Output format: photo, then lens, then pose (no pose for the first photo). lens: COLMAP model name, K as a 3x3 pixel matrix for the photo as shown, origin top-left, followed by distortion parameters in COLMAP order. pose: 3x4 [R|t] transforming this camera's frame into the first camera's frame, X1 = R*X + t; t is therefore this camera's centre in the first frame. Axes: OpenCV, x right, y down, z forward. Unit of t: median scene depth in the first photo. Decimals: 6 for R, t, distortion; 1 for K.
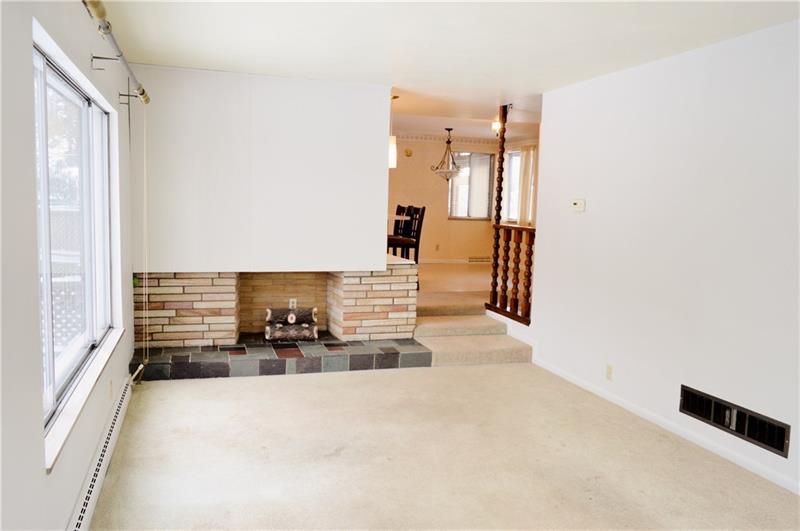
lens RADIAL K [[640.0, 0, 400.5], [0, 640.0, 265.4], [0, 0, 1]] dist [-0.014727, -0.003457]
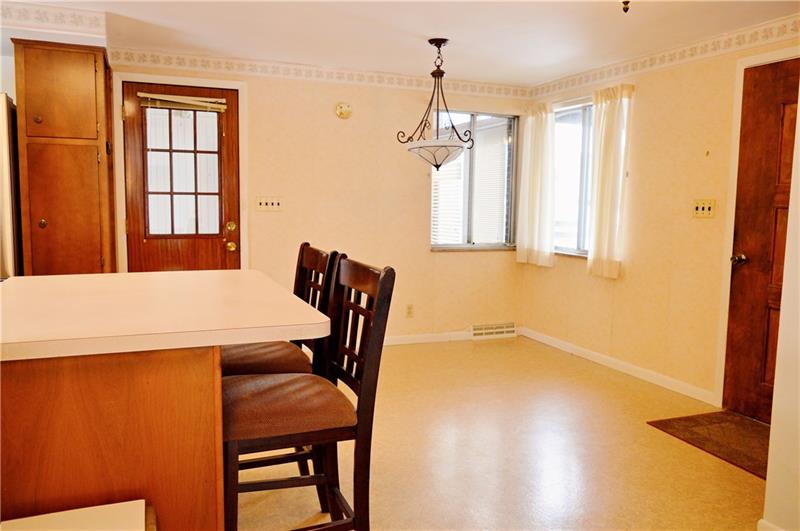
lens RADIAL K [[640.0, 0, 399.0], [0, 640.0, 265.5], [0, 0, 1]] dist [-0.014727, -0.003457]
pose [[0.996972, -0.024429, 0.073827, 0.017325], [0.024120, 0.999696, 0.005075, -0.073015], [-0.073929, -0.003278, 0.997258, 0.592915]]
